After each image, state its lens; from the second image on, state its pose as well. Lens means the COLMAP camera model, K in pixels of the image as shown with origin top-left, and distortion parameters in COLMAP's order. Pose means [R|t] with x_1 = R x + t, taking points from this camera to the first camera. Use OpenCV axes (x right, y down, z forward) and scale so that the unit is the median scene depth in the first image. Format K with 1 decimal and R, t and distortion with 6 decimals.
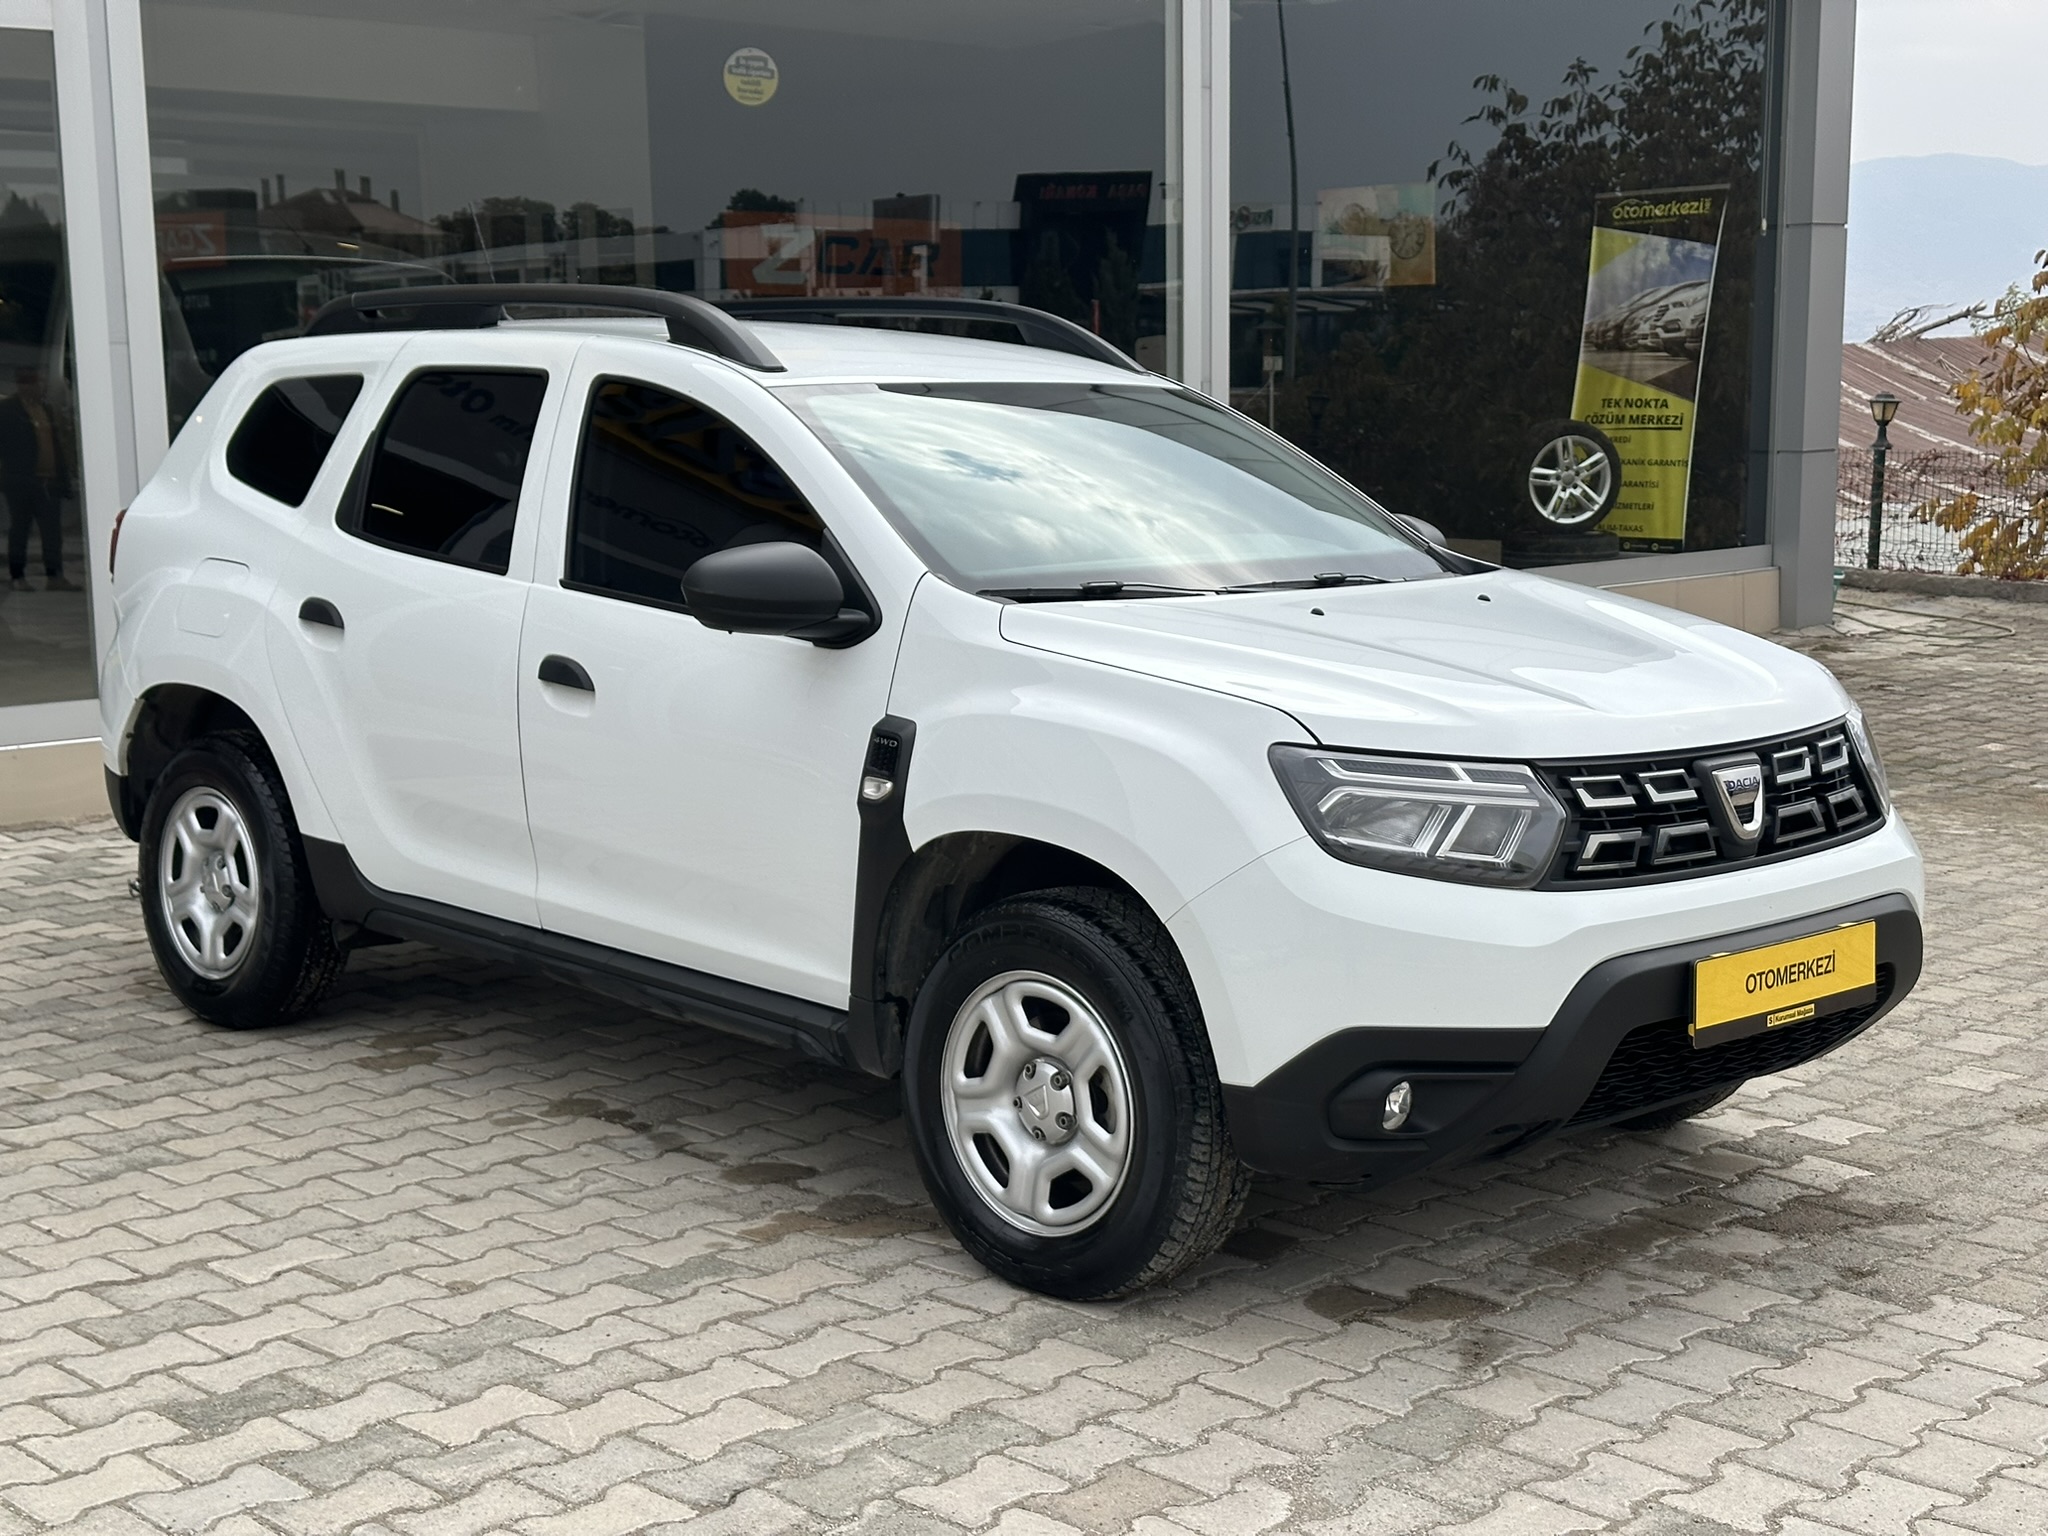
lens RADIAL K [[2881.5, 0, 1027.5], [0, 2881.5, 800.9], [0, 0, 1]] dist [0.123065, -0.042355]
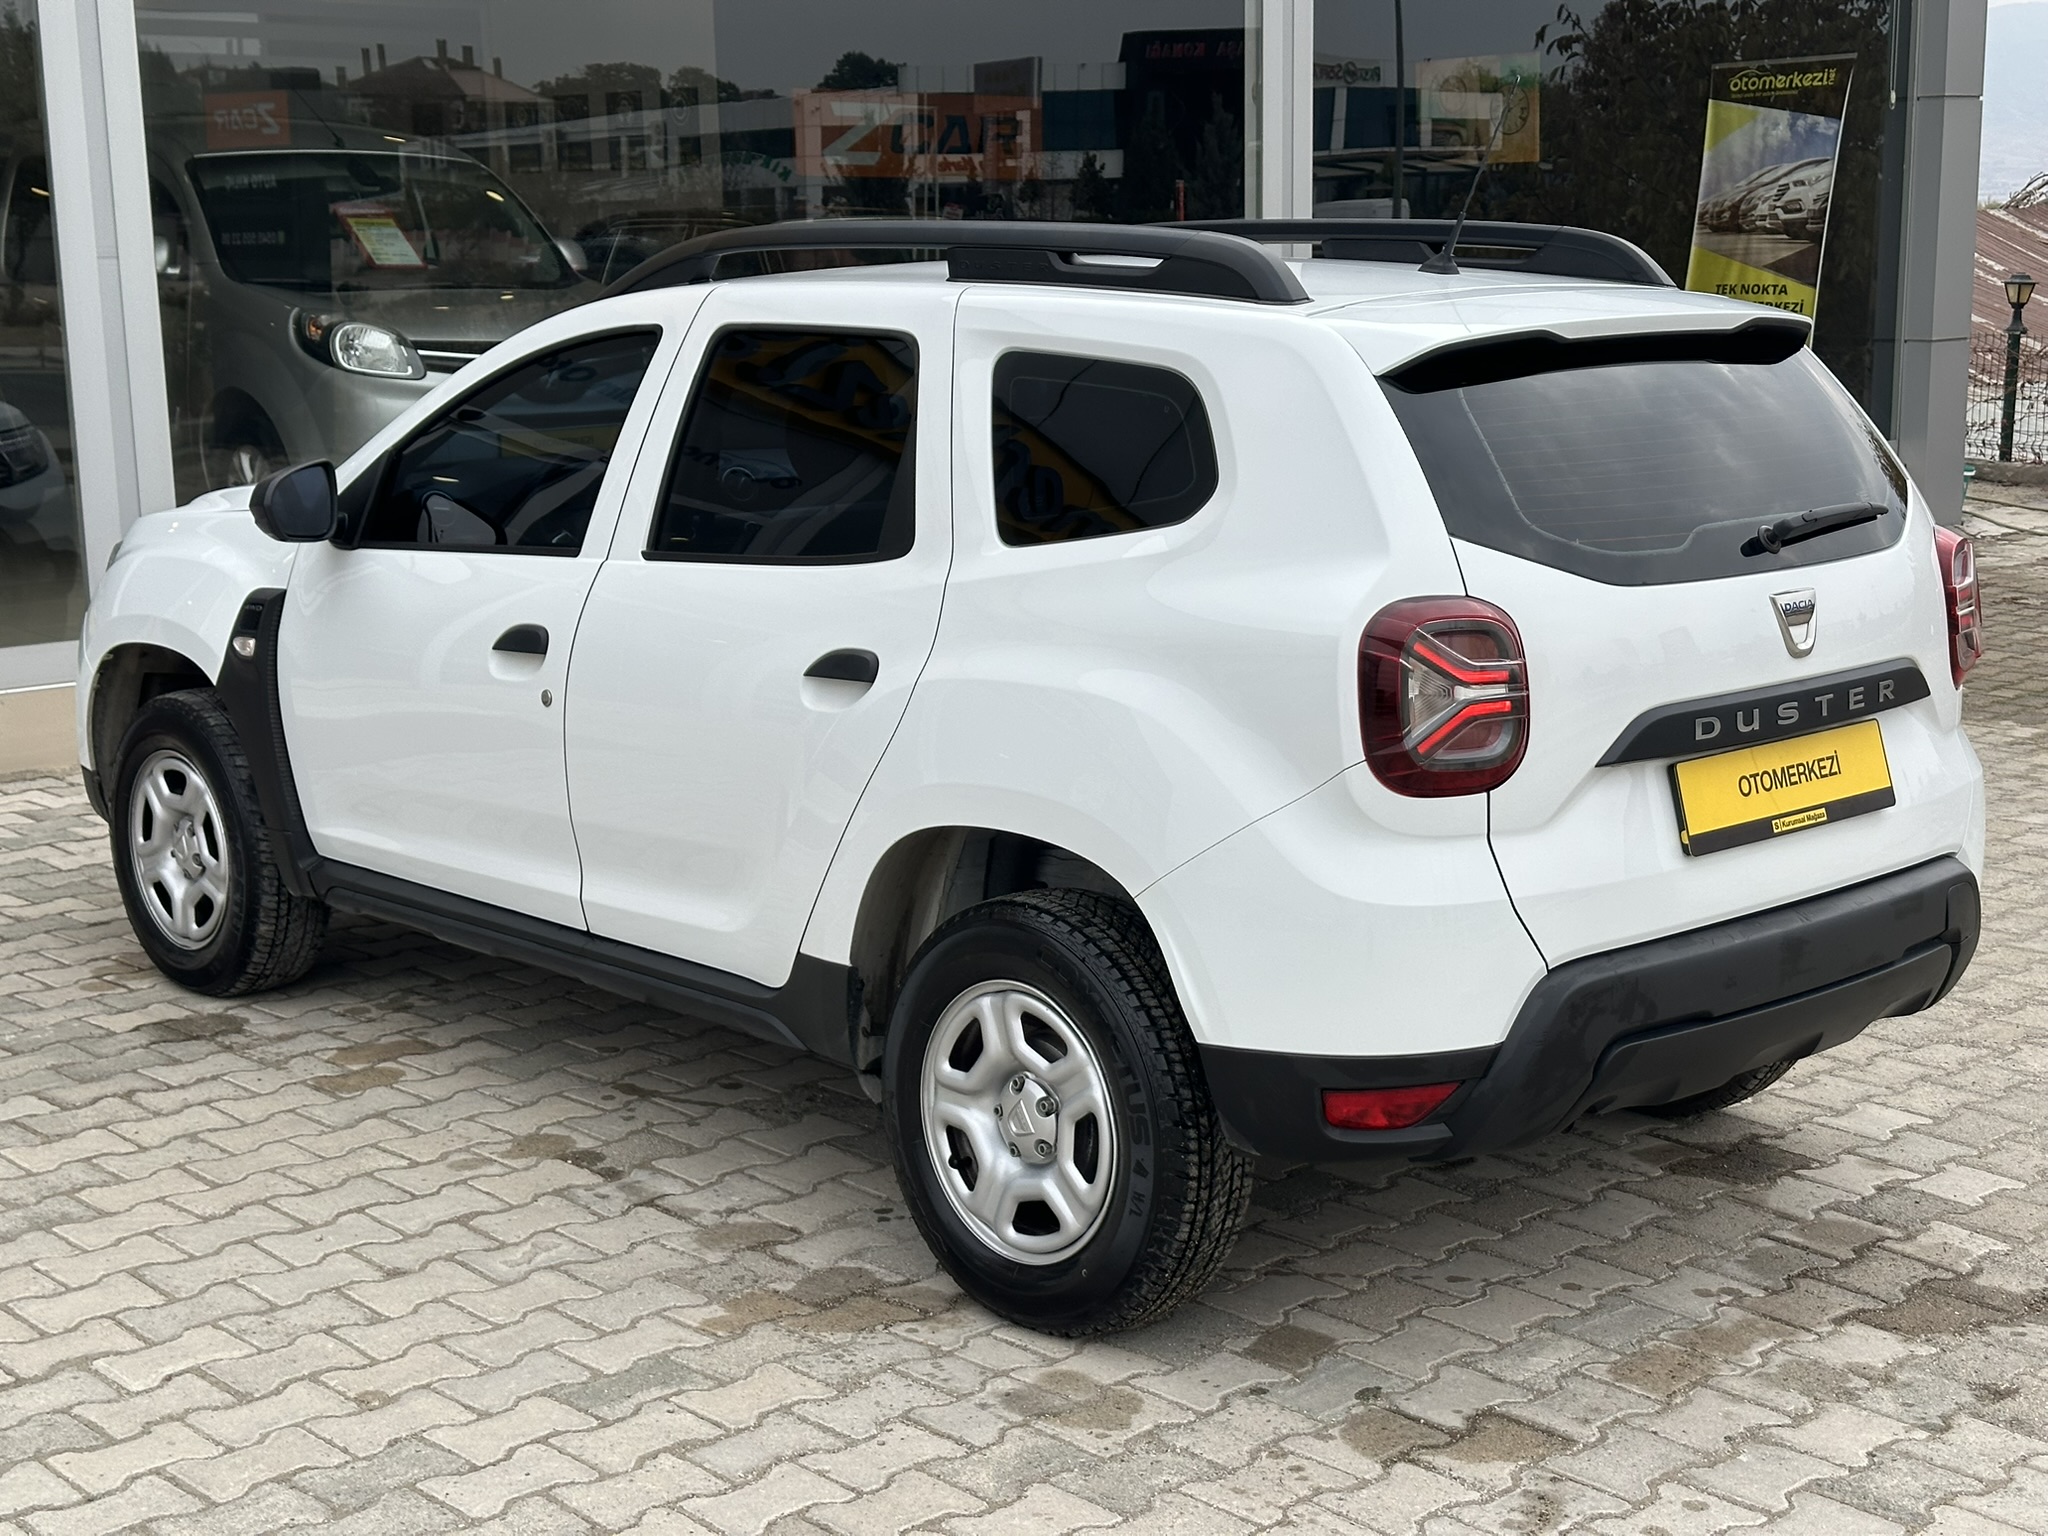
lens RADIAL K [[2875.3, 0, 1024.0], [0, 2875.3, 768.0], [0, 0, 1]] dist [0.177819, -0.379661]
pose [[0.999251, 0.001253, -0.038669, 0.029742], [0.000153, 0.999340, 0.036326, -0.047003], [0.038689, -0.036305, 0.998592, 0.124241]]
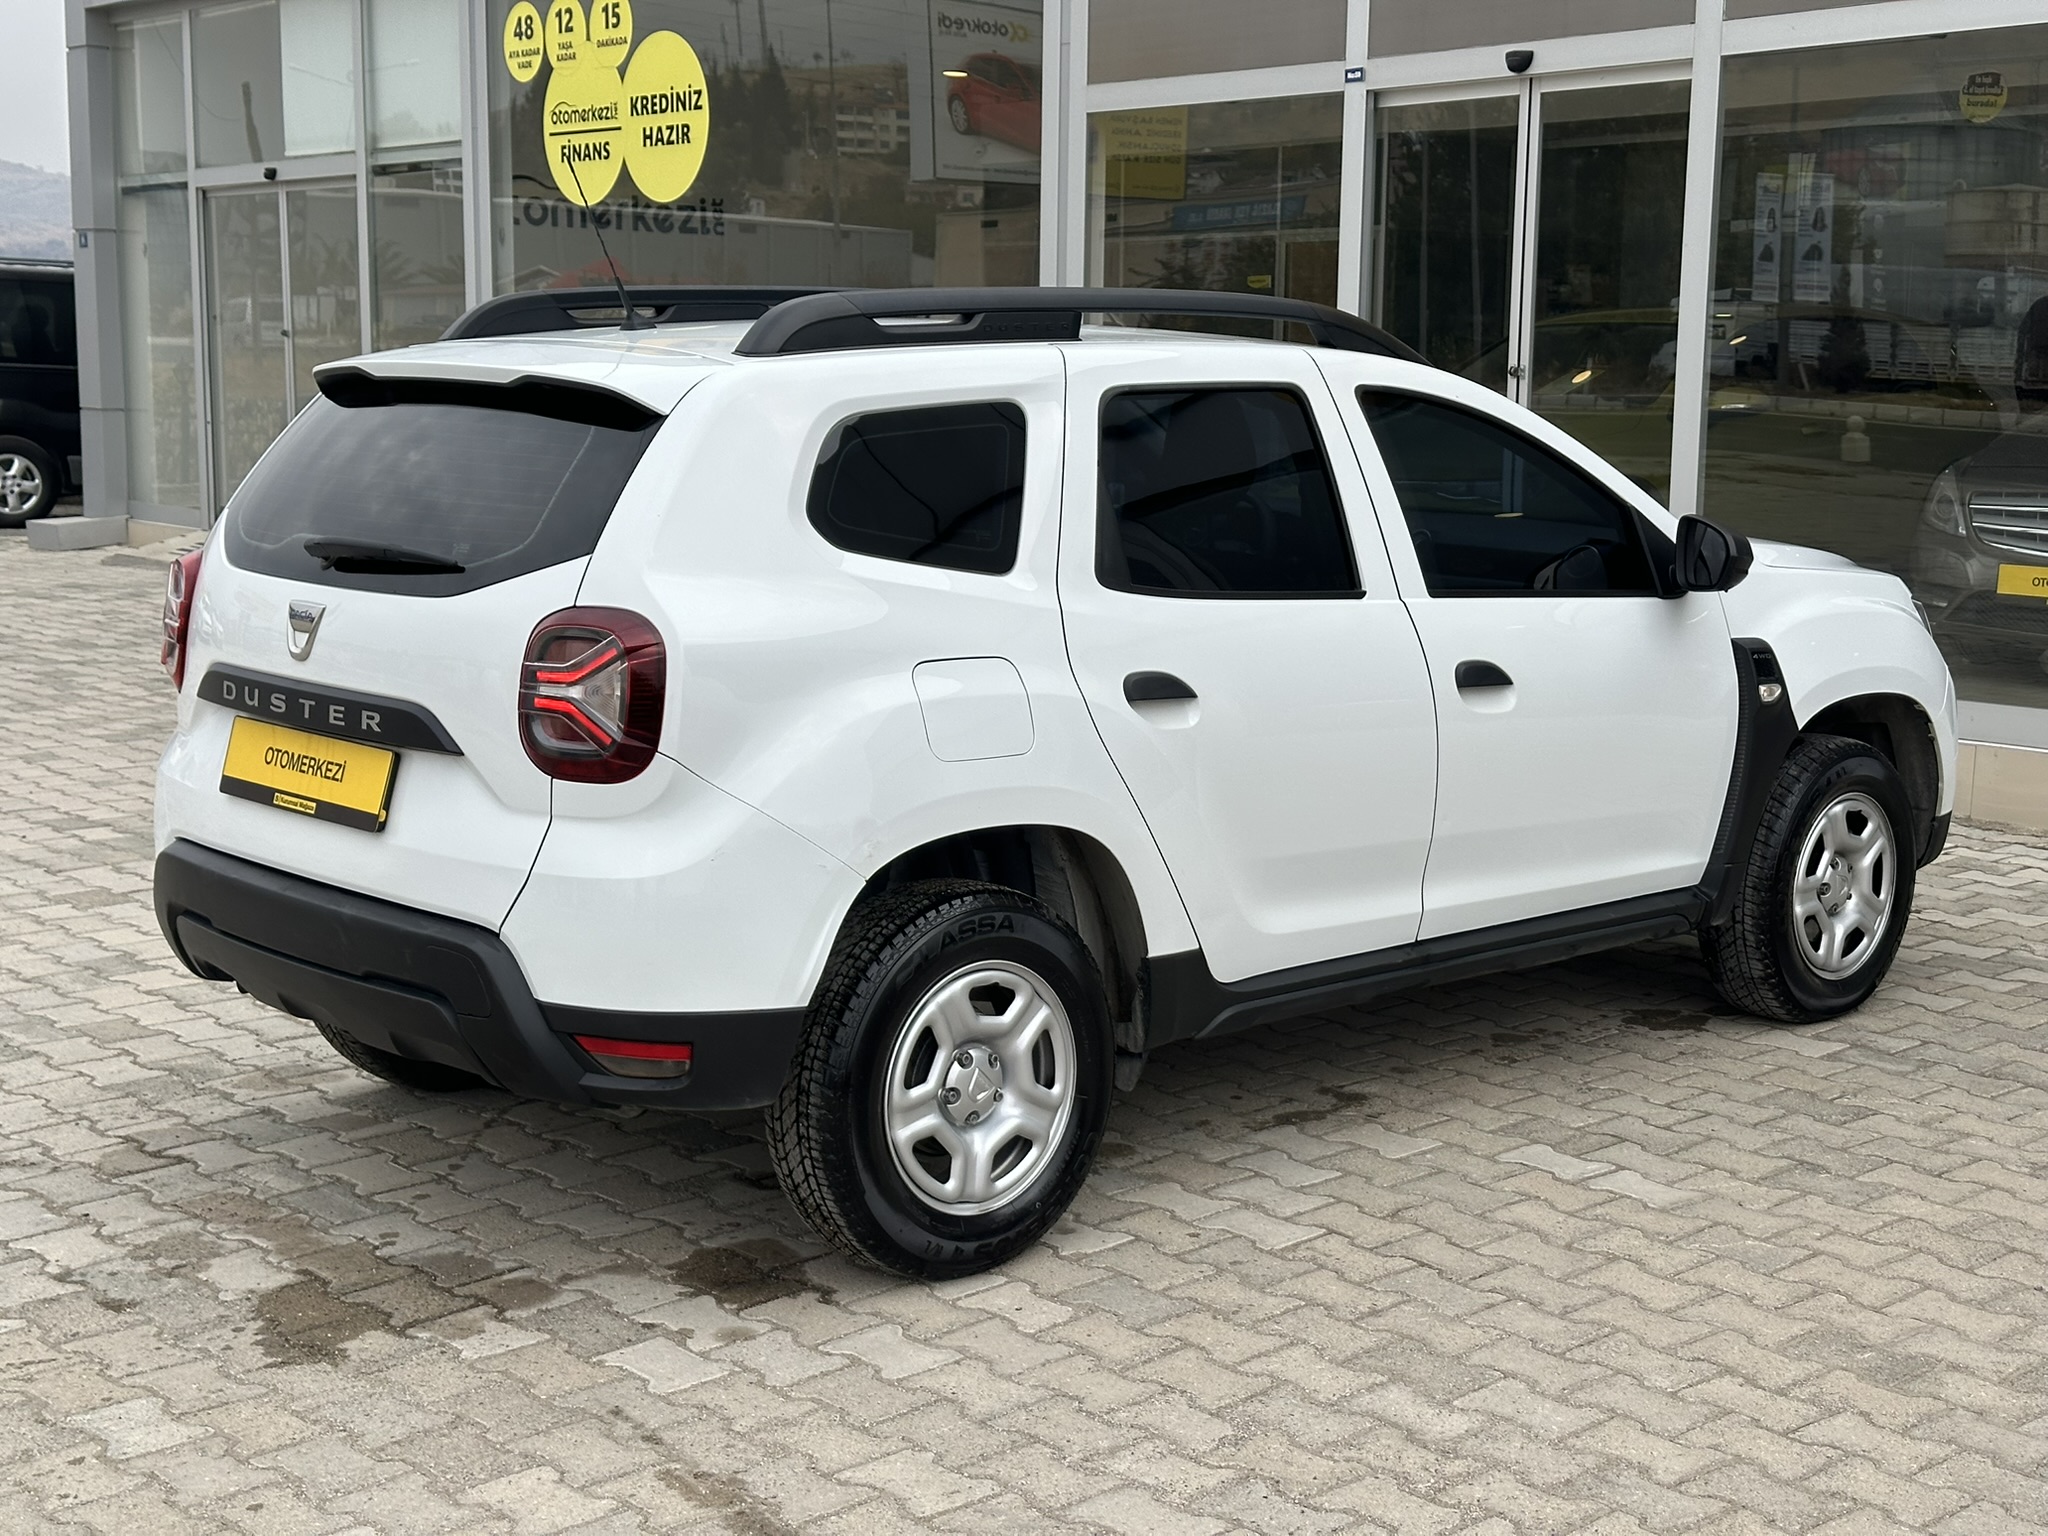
lens RADIAL K [[2869.5, 0, 1034.4], [0, 2869.5, 762.3], [0, 0, 1]] dist [0.180429, -0.397640]
pose [[-0.045980, 0.155821, -0.986715, 1.078360], [-0.161280, 0.973643, 0.161273, -0.197460], [0.985837, 0.166552, -0.019638, 1.157293]]
